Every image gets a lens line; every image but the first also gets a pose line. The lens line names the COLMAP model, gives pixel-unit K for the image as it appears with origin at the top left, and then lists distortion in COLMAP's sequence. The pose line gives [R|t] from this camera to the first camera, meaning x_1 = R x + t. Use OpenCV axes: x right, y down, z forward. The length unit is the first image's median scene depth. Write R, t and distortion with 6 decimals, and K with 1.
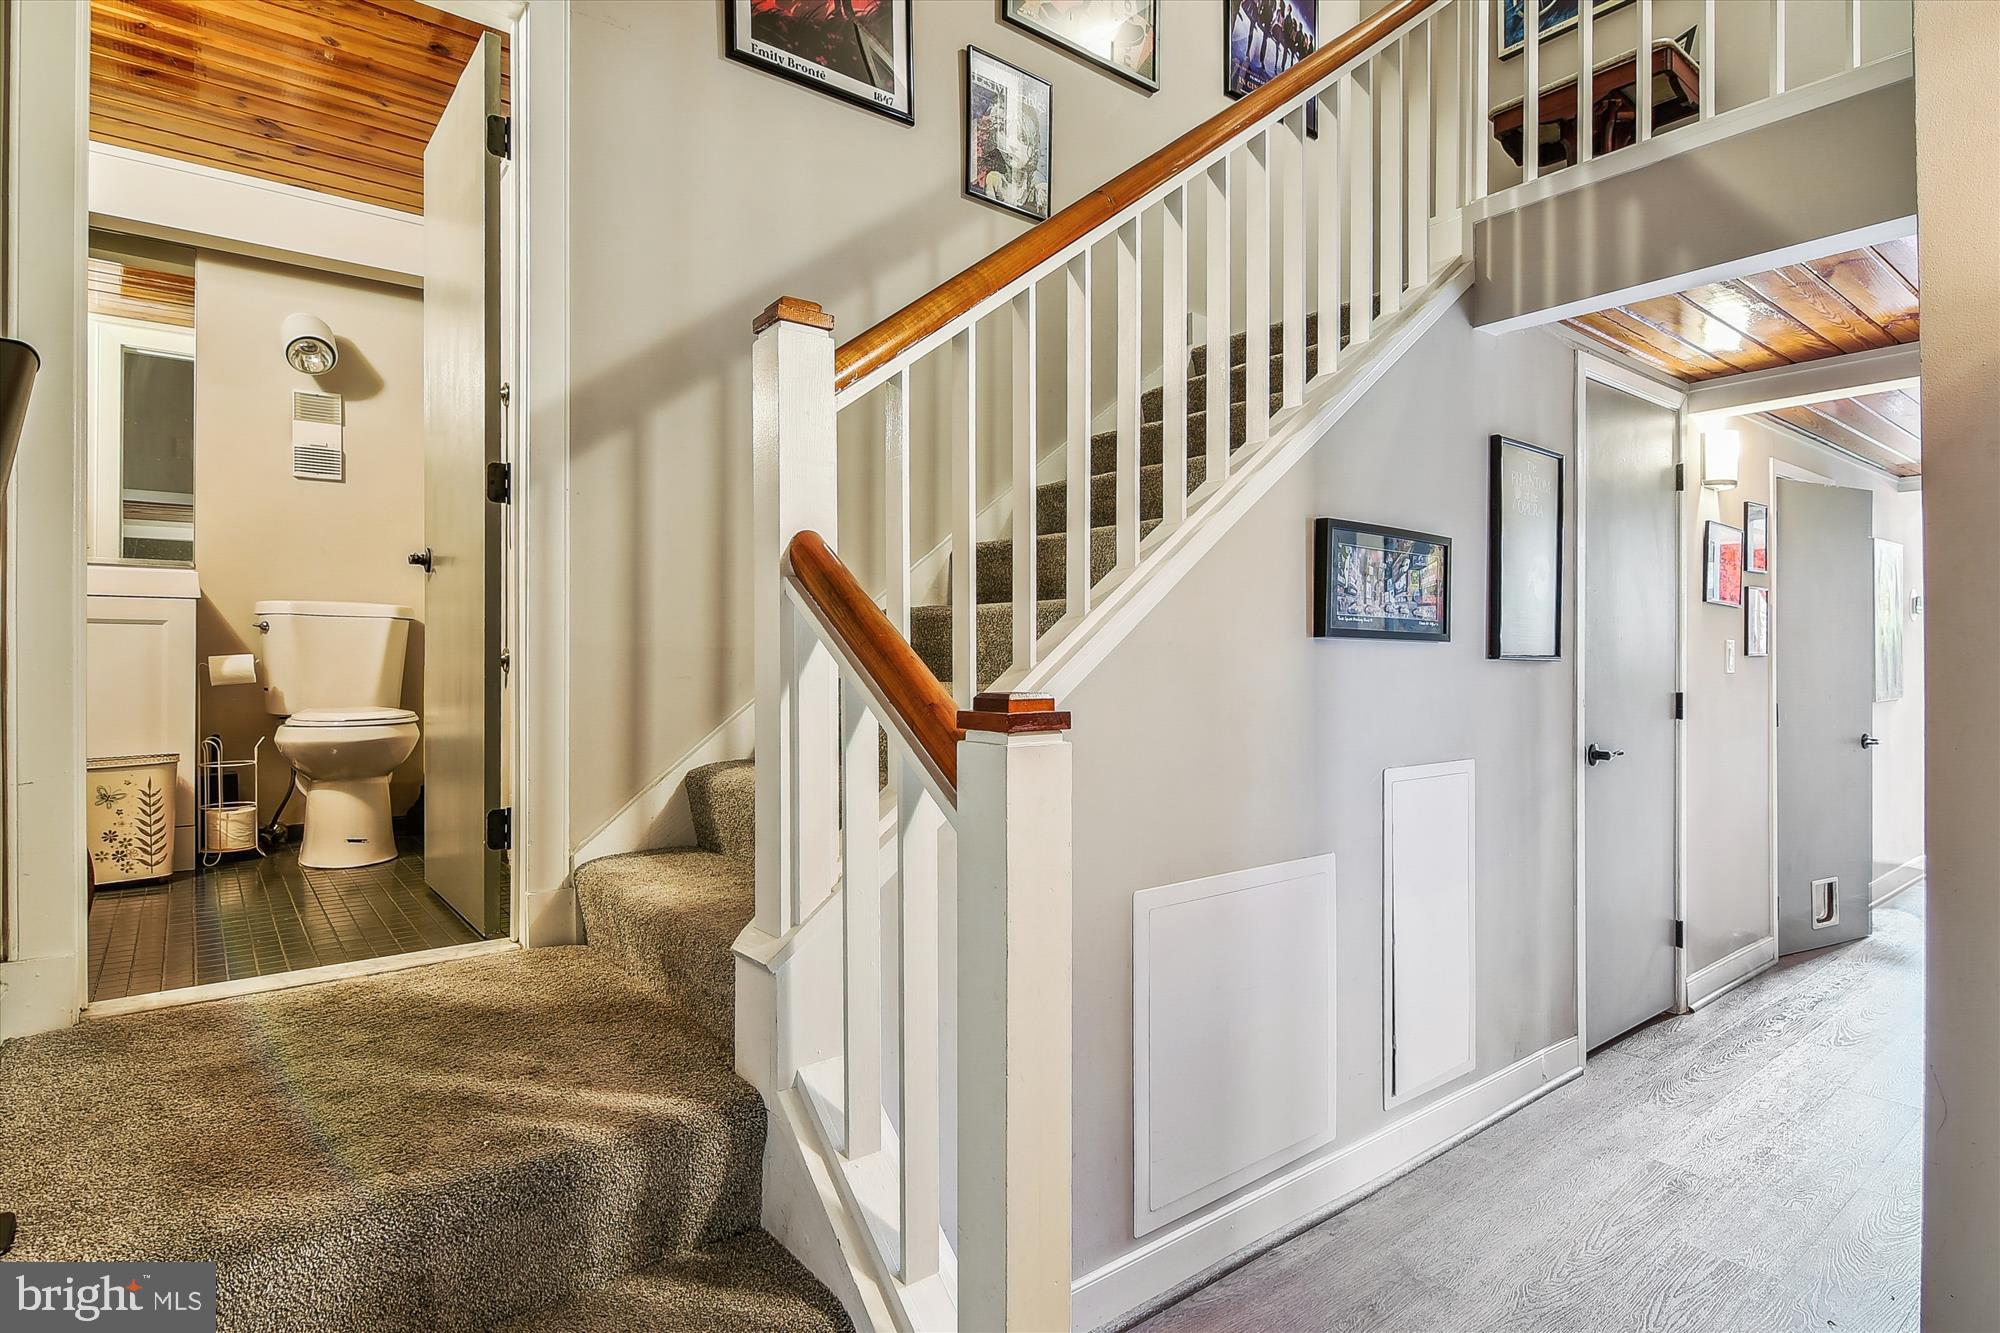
lens RADIAL K [[1041.1, 0, 1007.6], [0, 1041.1, 641.5], [0, 0, 1]] dist [0.046497, -0.013800]
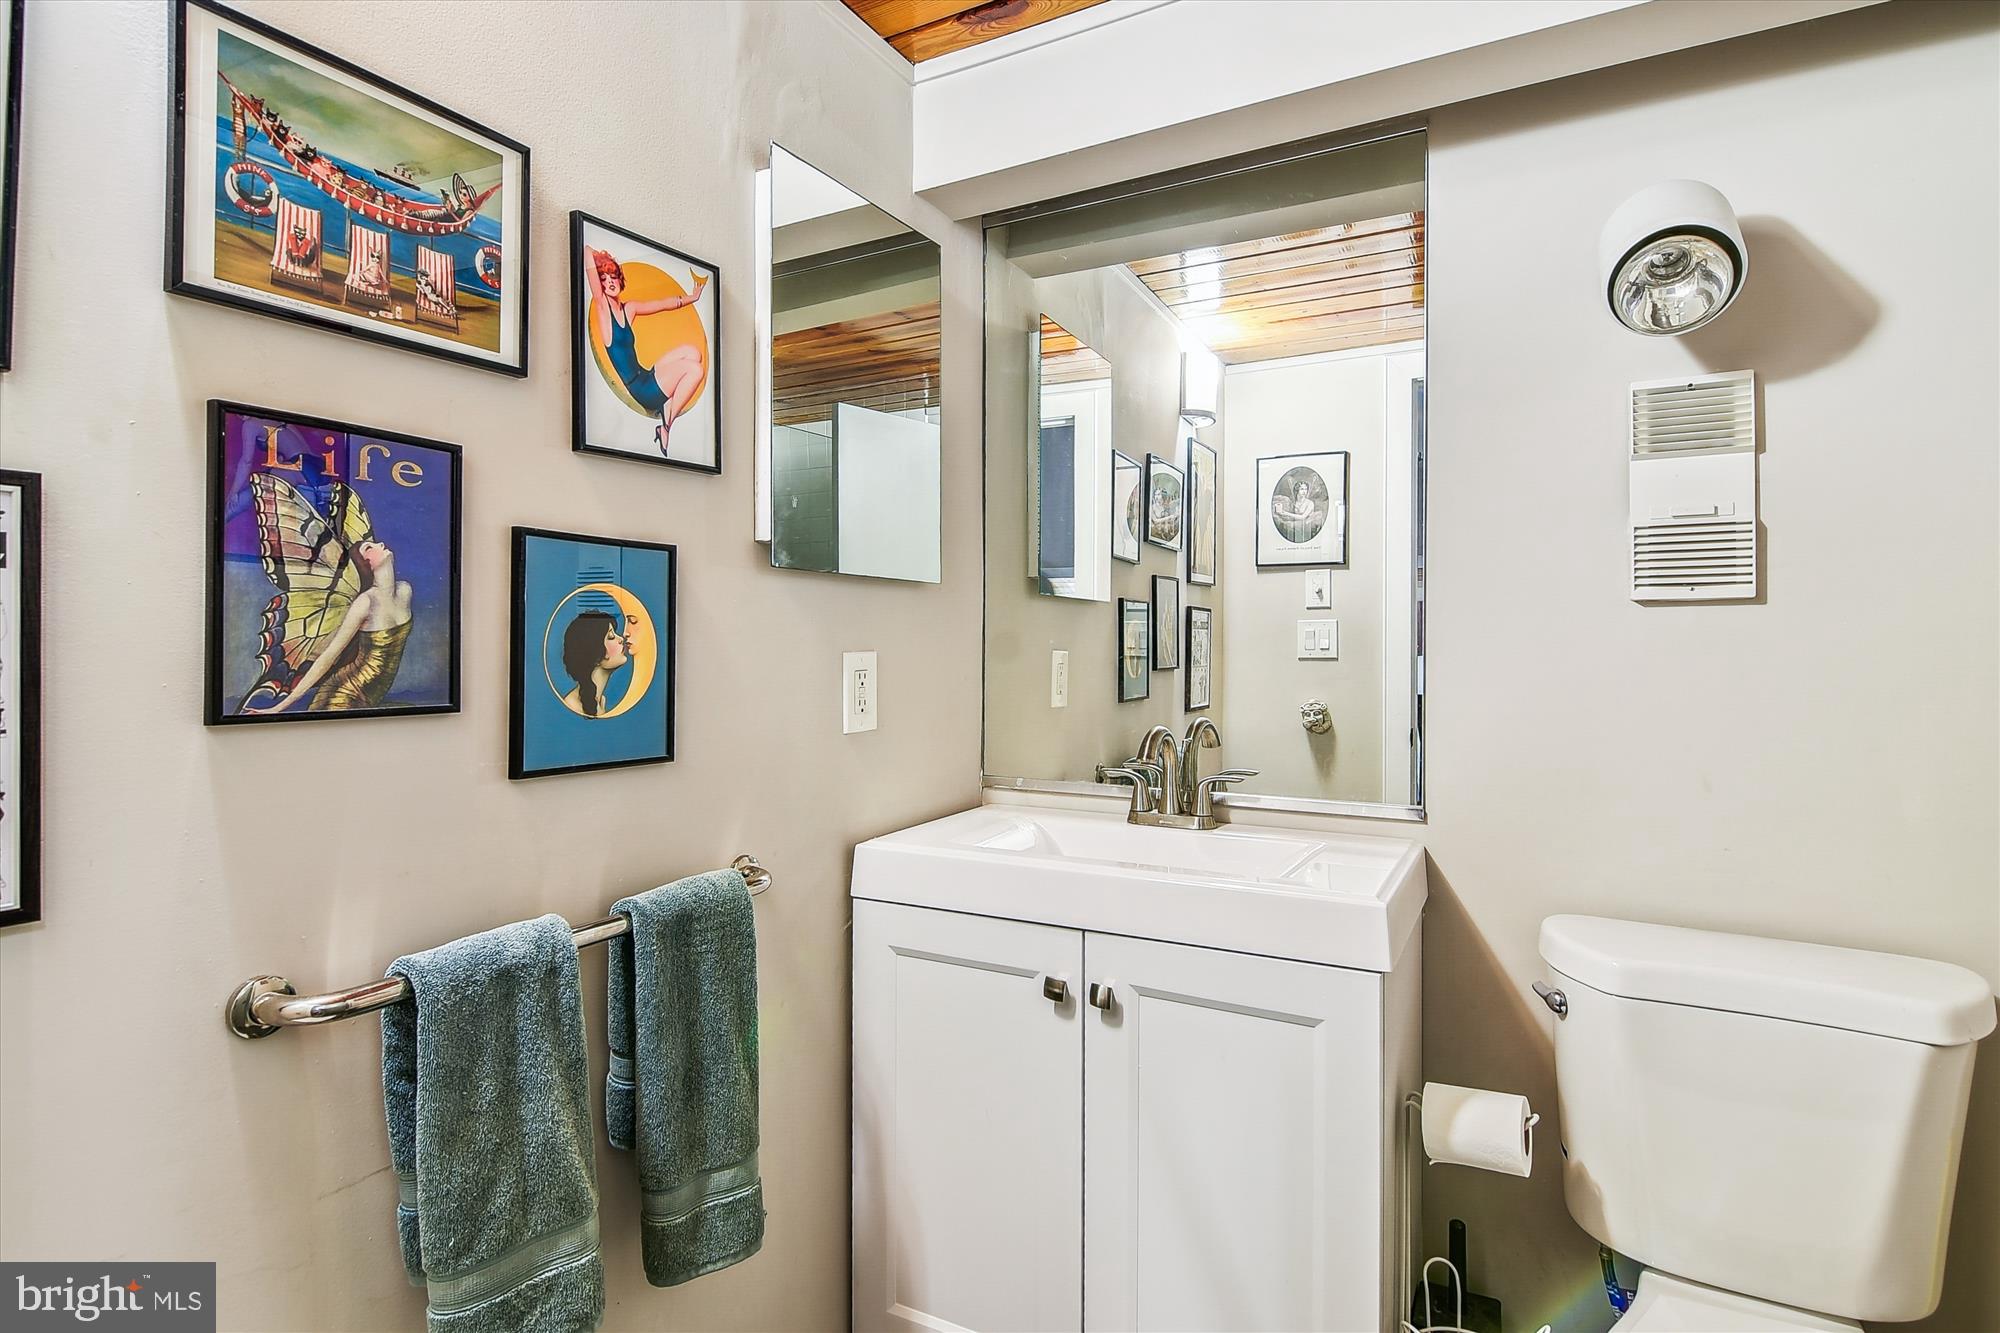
lens RADIAL K [[1041.1, 0, 1007.6], [0, 1041.1, 641.5], [0, 0, 1]] dist [0.046497, -0.013800]
pose [[0.381671, 0.000950, -0.924298, -0.396472], [0.012954, 0.999896, 0.006377, -0.147394], [0.924207, -0.014408, 0.381619, 0.633465]]
